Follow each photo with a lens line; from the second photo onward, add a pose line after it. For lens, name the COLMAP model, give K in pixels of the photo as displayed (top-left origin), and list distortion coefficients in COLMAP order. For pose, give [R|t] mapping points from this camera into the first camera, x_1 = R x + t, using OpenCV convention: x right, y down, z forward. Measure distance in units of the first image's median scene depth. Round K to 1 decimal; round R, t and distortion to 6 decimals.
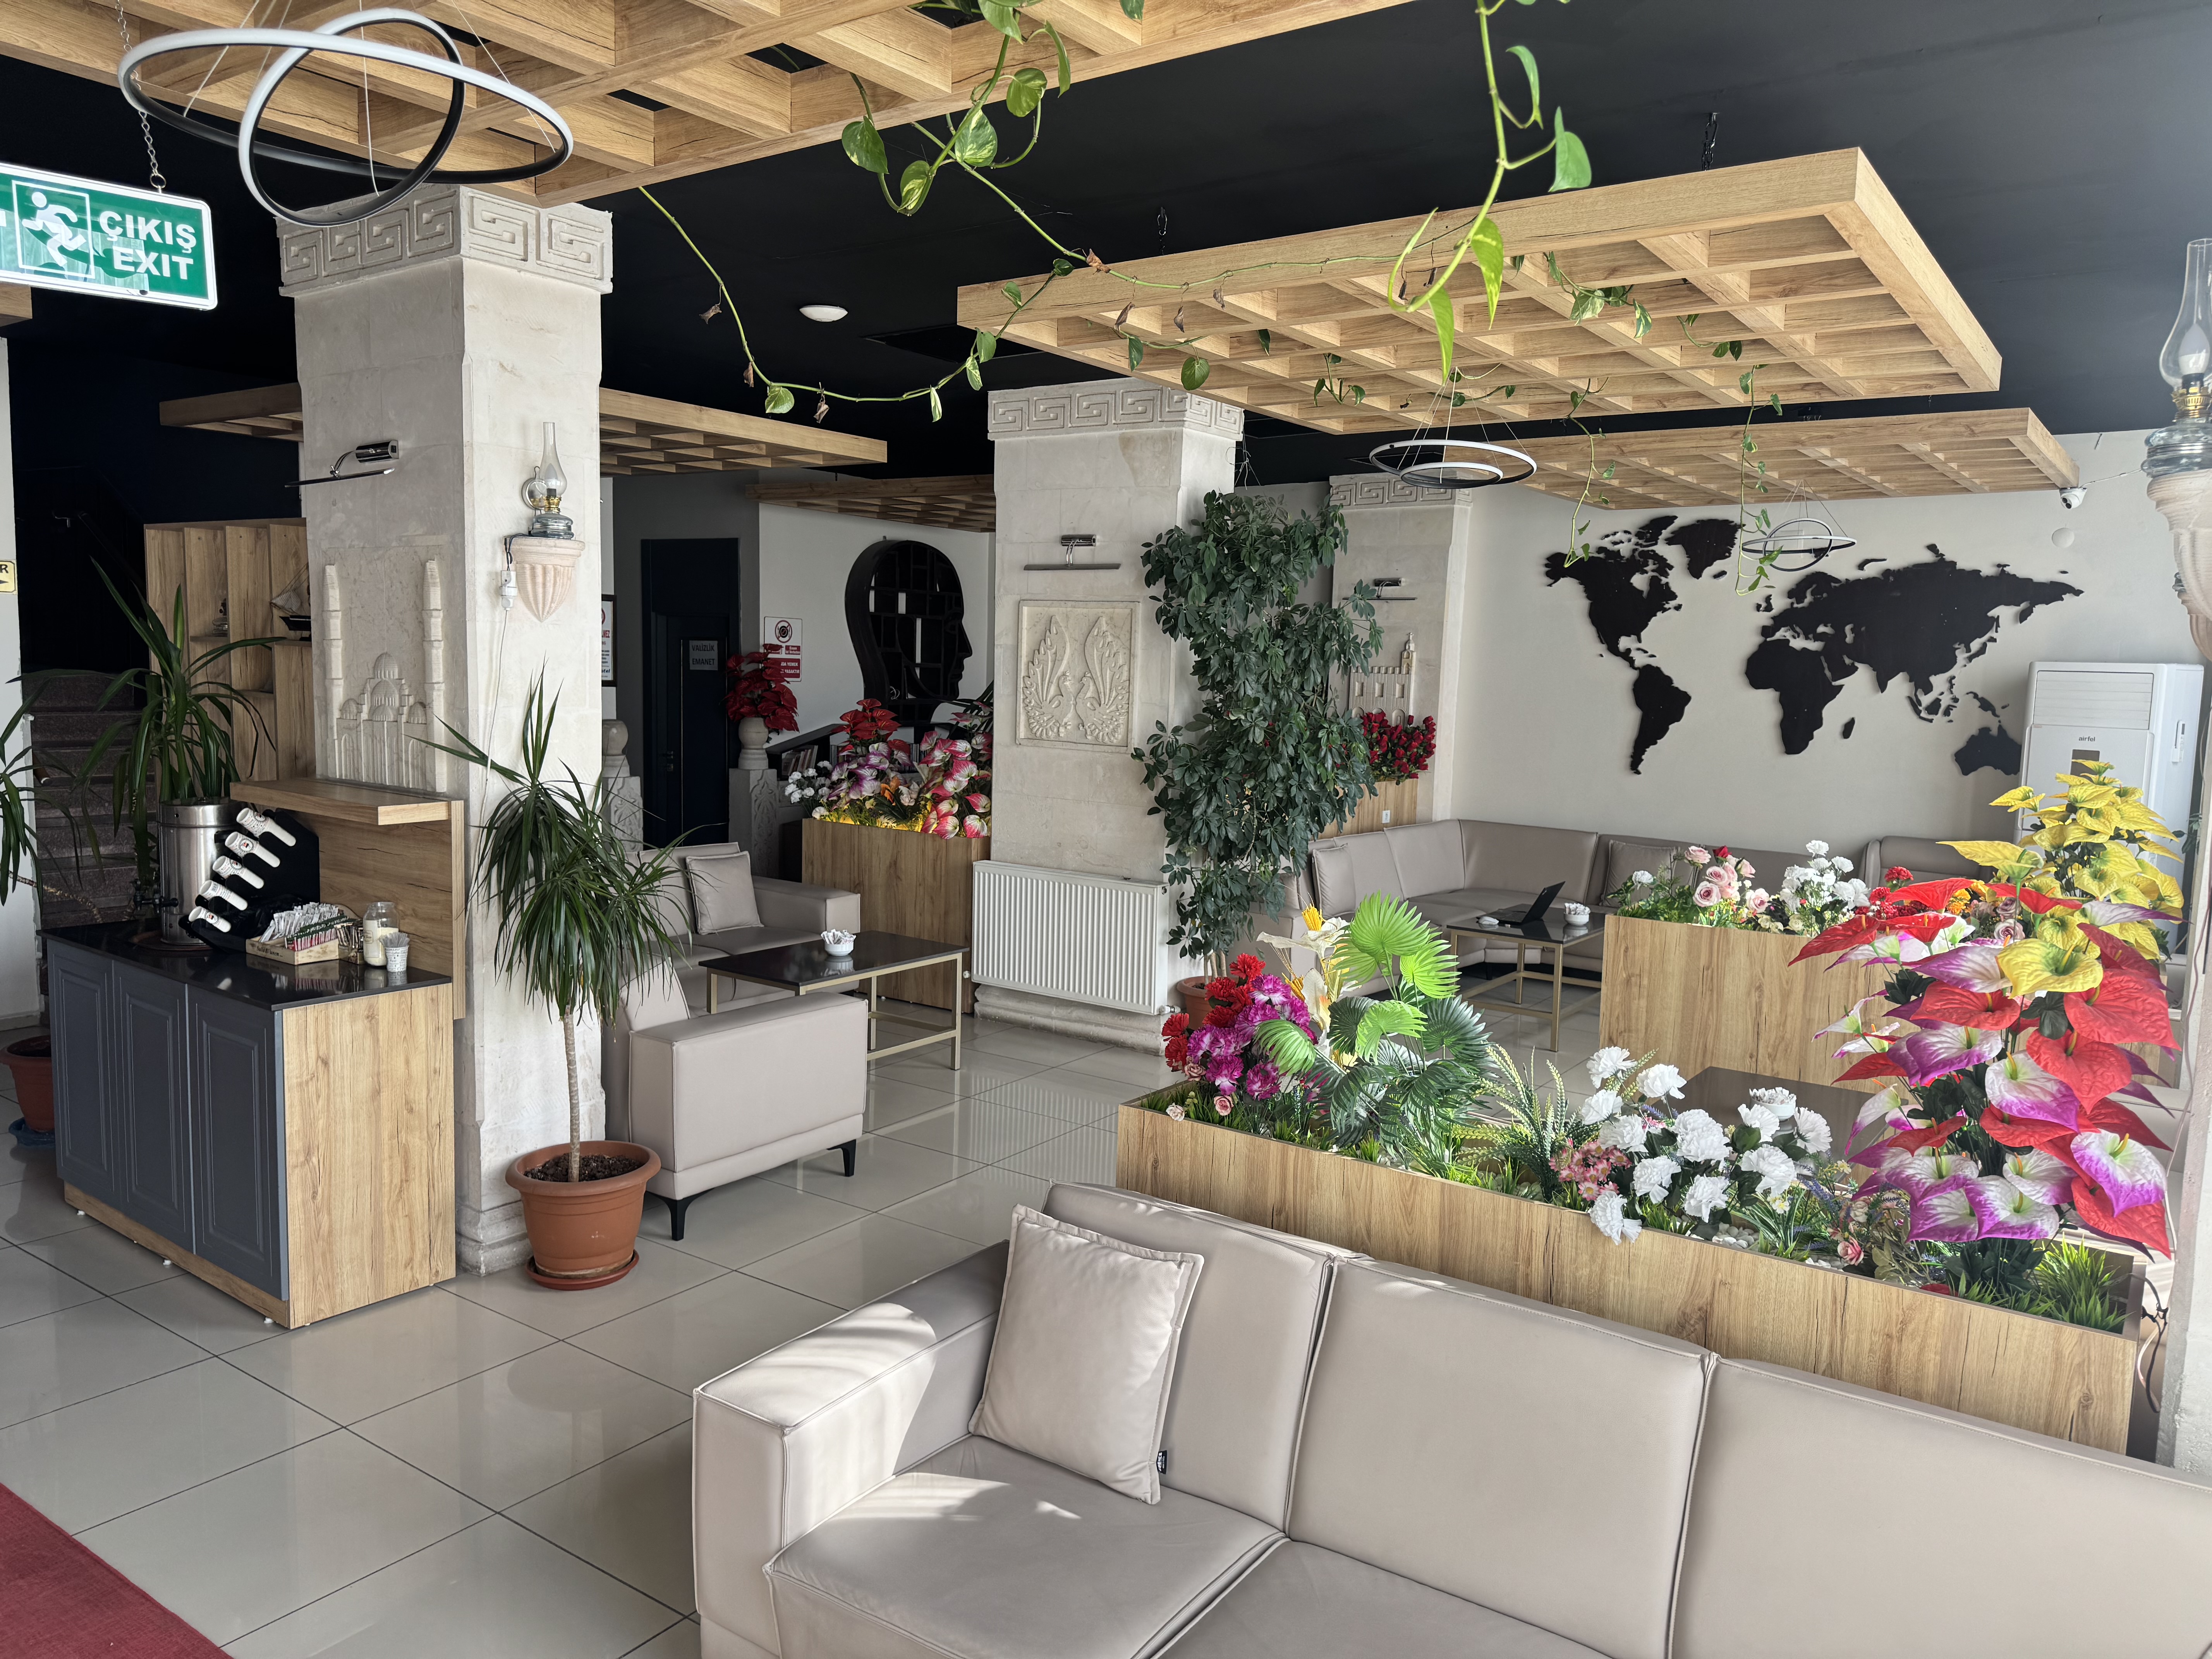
lens RADIAL K [[1557.0, 0, 1106.0], [0, 1557.0, 829.5], [0, 0, 1]] dist [0.119494, -0.181650]
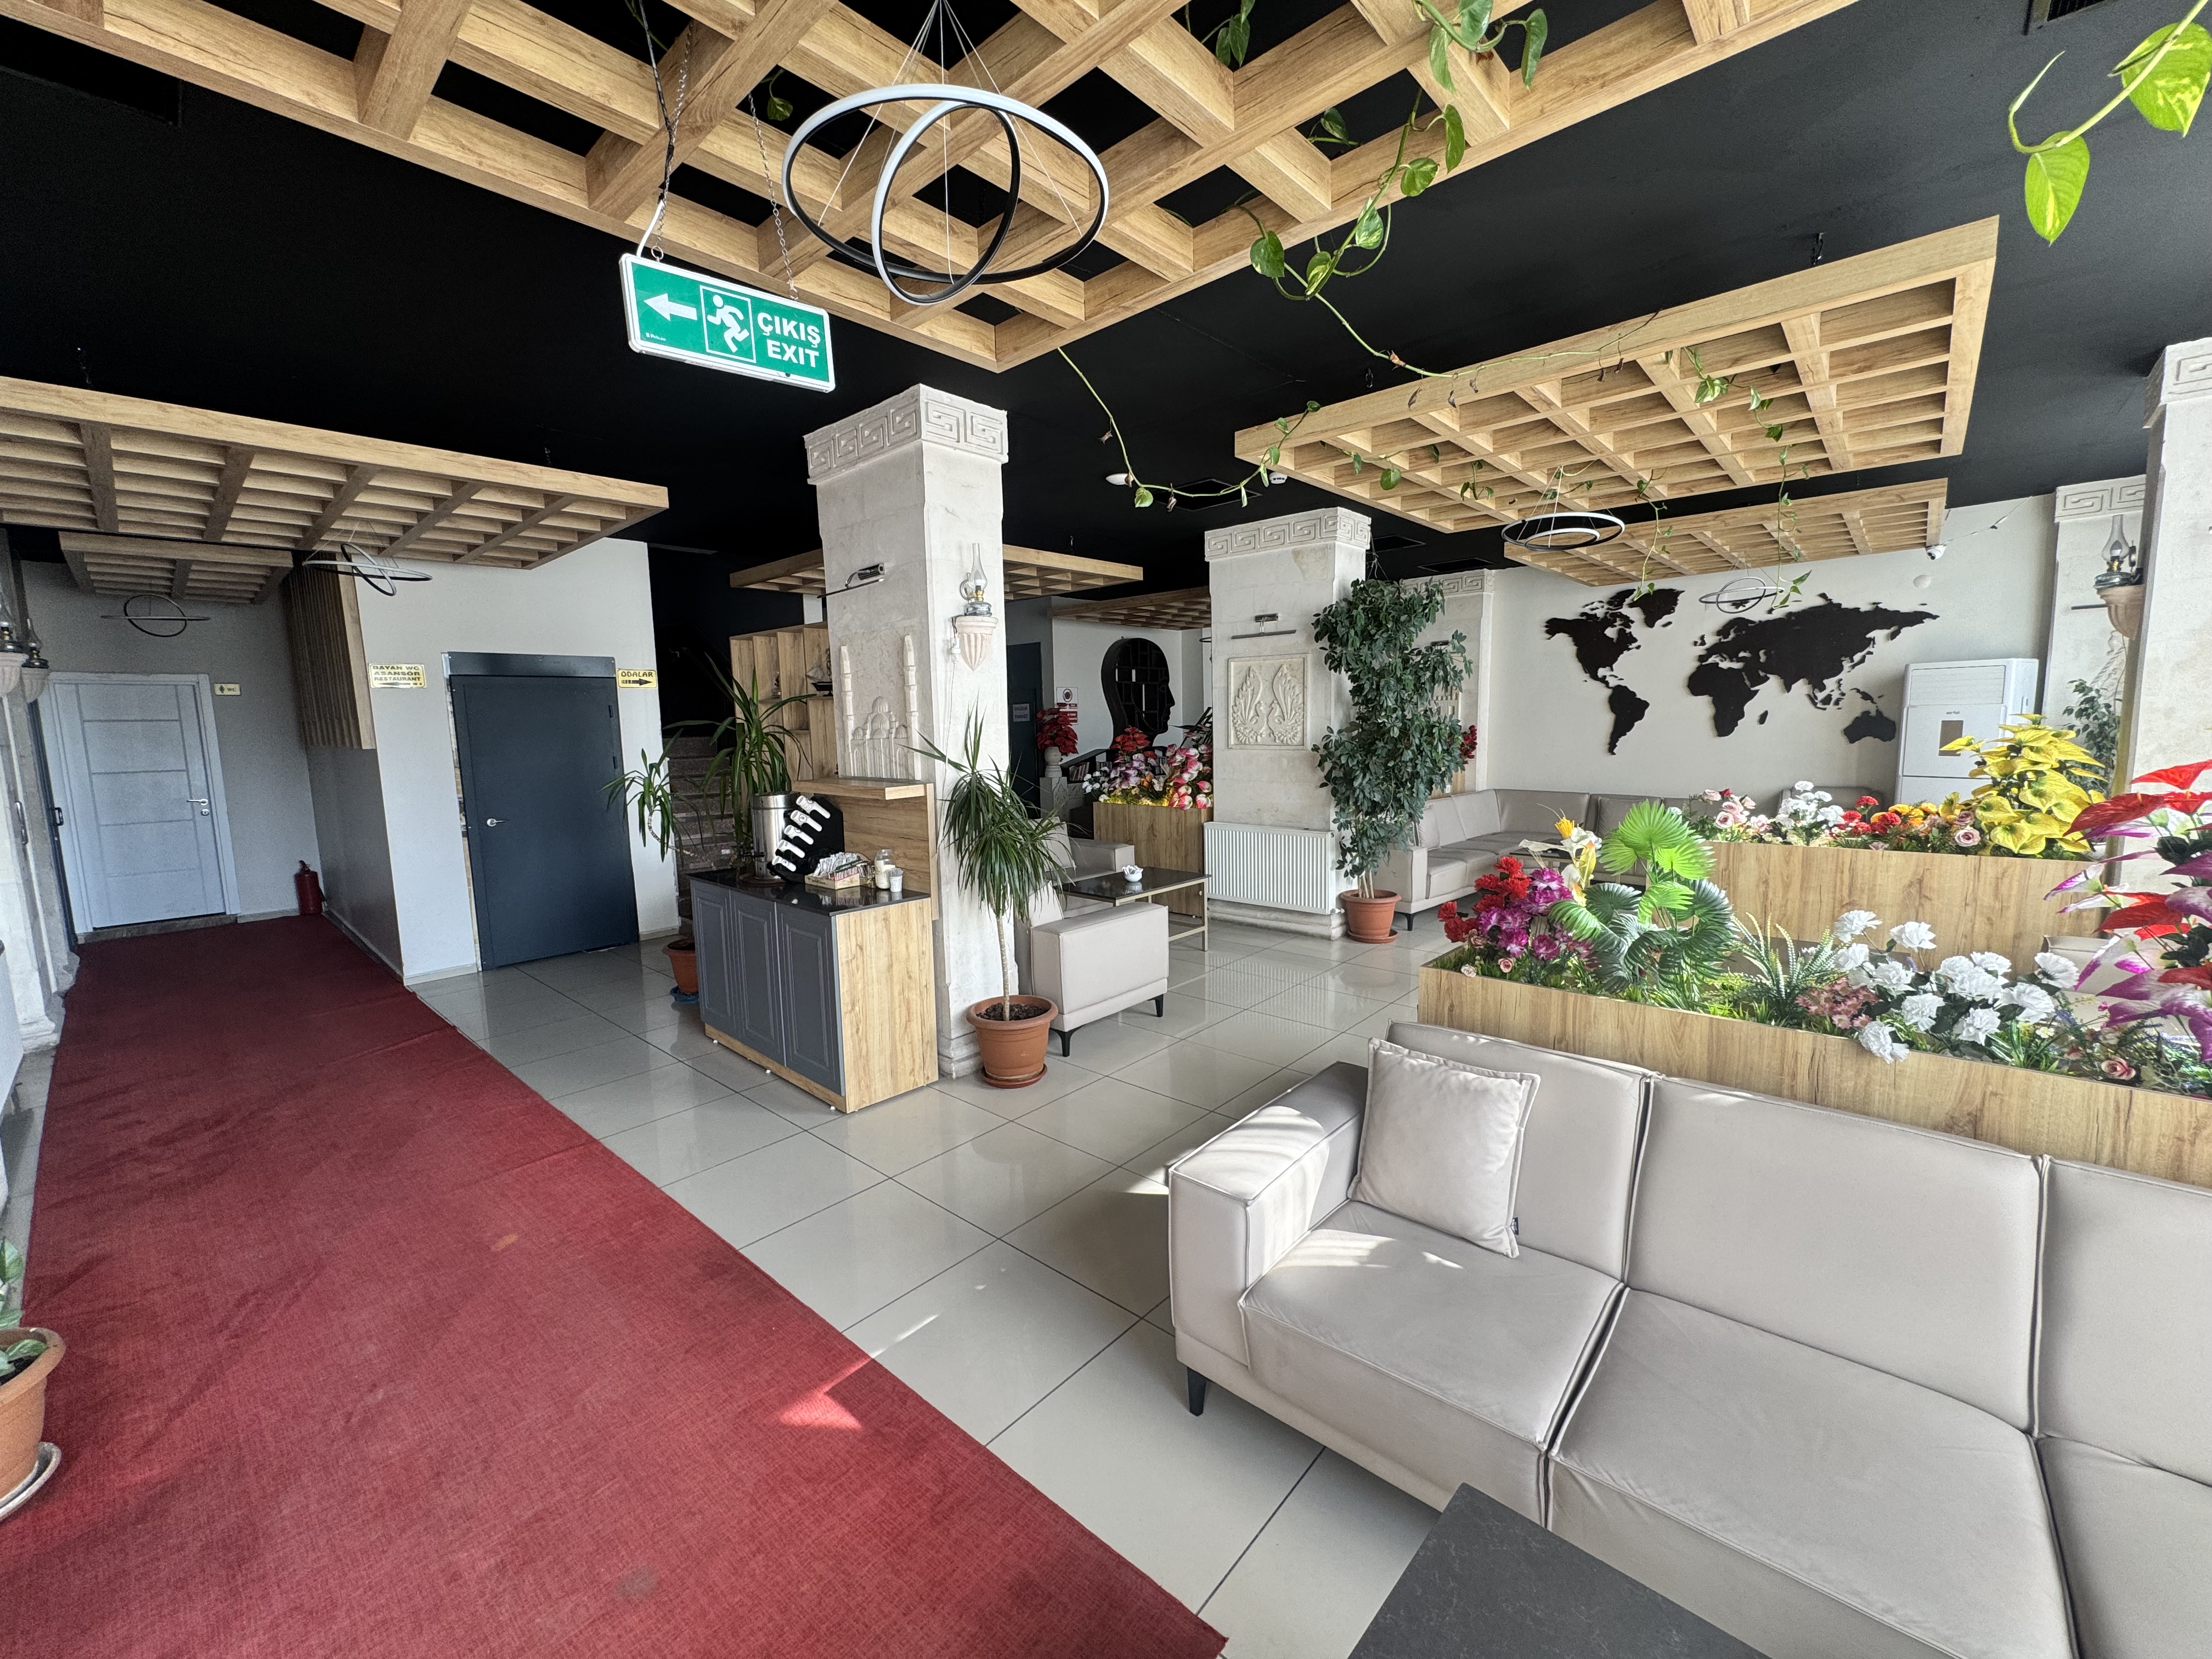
lens RADIAL K [[877.1, 0, 1106.0], [0, 877.1, 829.5], [0, 0, 1]] dist [-0.000046, 0.004525]
pose [[0.992853, -0.035790, -0.113852, -0.125301], [0.036797, 0.999300, 0.006760, 0.026771], [0.113530, -0.010901, 0.993475, 0.130896]]
